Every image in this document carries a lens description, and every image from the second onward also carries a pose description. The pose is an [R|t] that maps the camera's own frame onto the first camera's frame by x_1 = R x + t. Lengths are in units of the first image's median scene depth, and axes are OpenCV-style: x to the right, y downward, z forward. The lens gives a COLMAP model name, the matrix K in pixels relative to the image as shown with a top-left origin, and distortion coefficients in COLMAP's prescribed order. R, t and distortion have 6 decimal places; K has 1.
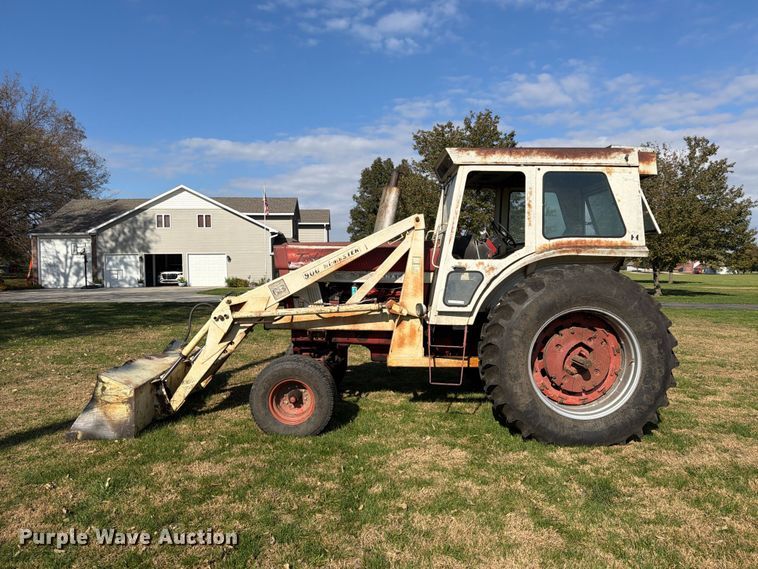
lens RADIAL K [[540.5, 0, 380.8], [0, 540.5, 297.8], [0, 0, 1]] dist [0.071281, -0.091511]
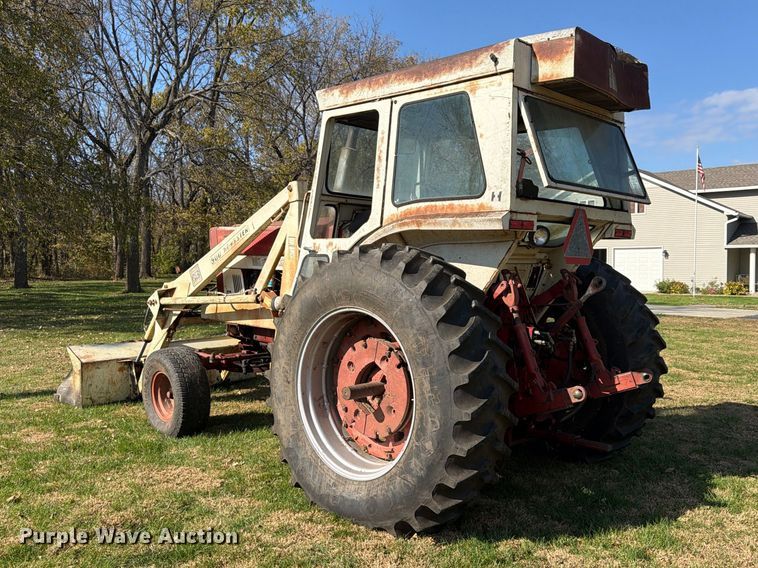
lens RADIAL K [[700.4, 0, 379.5], [0, 700.4, 303.9], [0, 0, 1]] dist [0.033749, -0.013822]
pose [[0.716434, 0.047958, -0.696004, 0.876144], [-0.050889, 0.998569, 0.016424, -0.002605], [0.695796, 0.023653, 0.717850, 0.373709]]
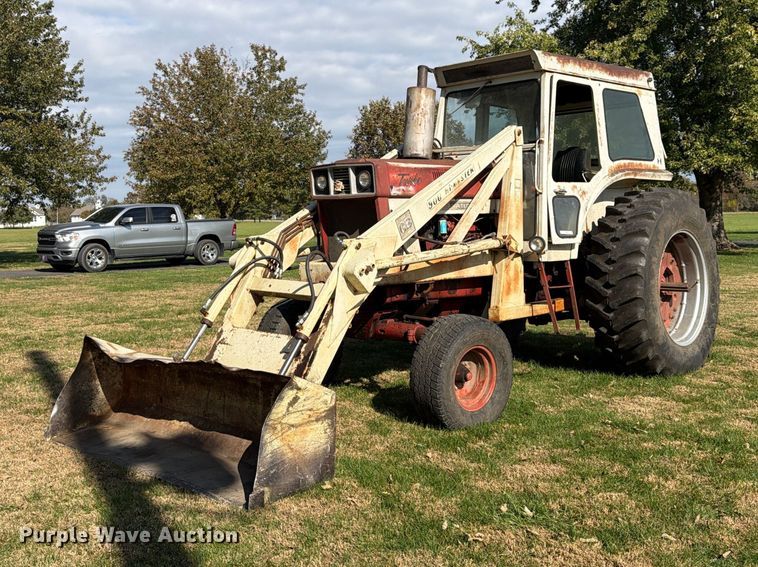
lens RADIAL K [[867.9, 0, 336.6], [0, 867.9, 214.9], [0, 0, 1]] dist [0.076151, -0.000921]
pose [[0.704769, -0.020370, 0.709144, -1.055926], [0.066801, 0.997052, -0.037750, 0.007744], [-0.706285, 0.073976, 0.704052, 0.290624]]
